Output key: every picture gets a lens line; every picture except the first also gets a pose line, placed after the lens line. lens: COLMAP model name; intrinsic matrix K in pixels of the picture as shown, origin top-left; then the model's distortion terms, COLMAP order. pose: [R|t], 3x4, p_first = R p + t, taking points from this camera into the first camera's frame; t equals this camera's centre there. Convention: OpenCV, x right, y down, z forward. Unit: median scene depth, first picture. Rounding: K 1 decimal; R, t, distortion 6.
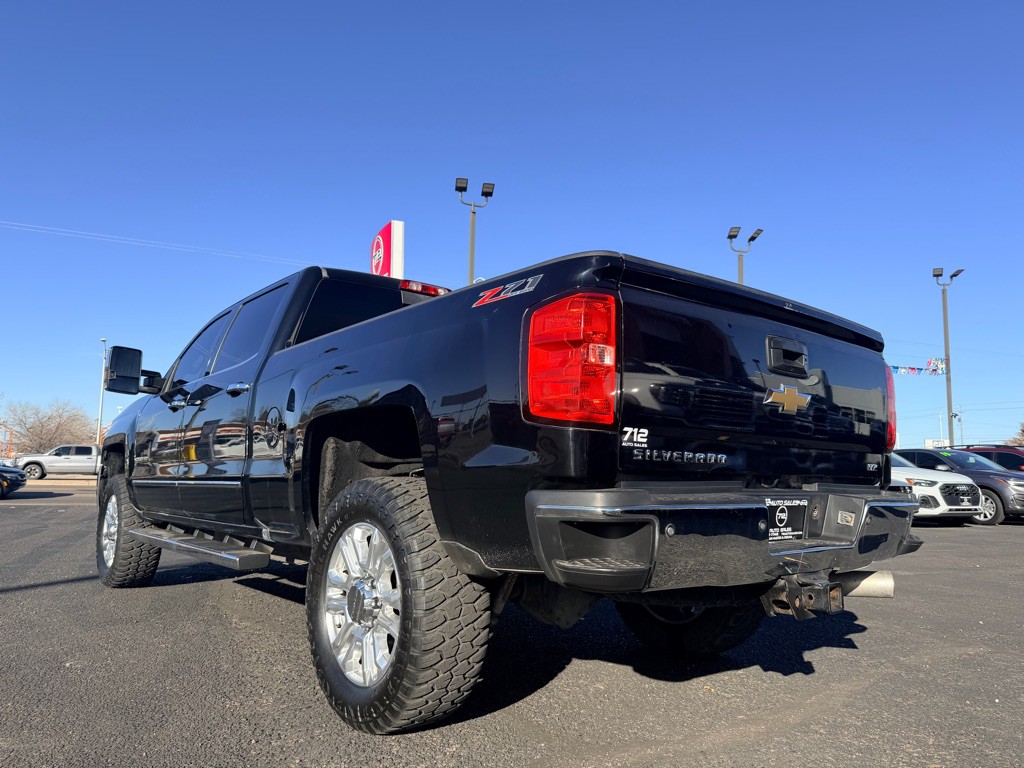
lens RADIAL K [[698.9, 0, 511.9], [0, 698.9, 399.0], [0, 0, 1]] dist [0.075158, -0.118774]
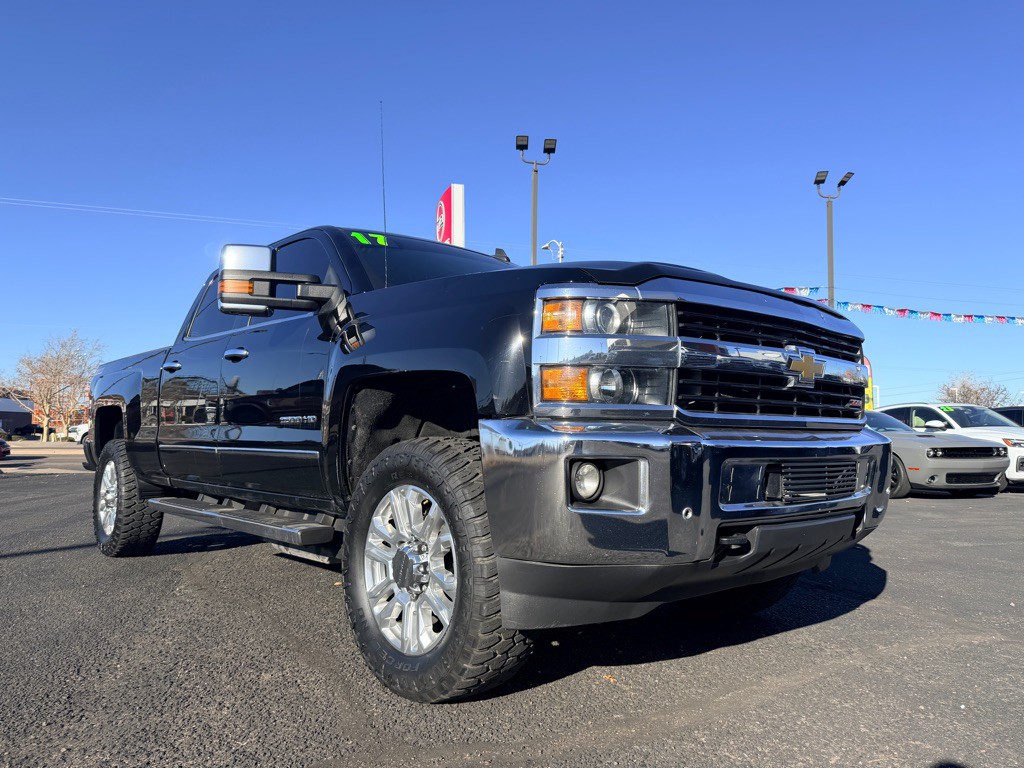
lens RADIAL K [[704.0, 0, 518.9], [0, 704.0, 396.3], [0, 0, 1]] dist [0.032540, -0.047275]
pose [[0.991791, -0.019256, -0.126408, 0.225038], [0.024534, 0.998885, 0.040333, 0.024700], [0.125491, -0.043103, 0.991158, 0.119553]]
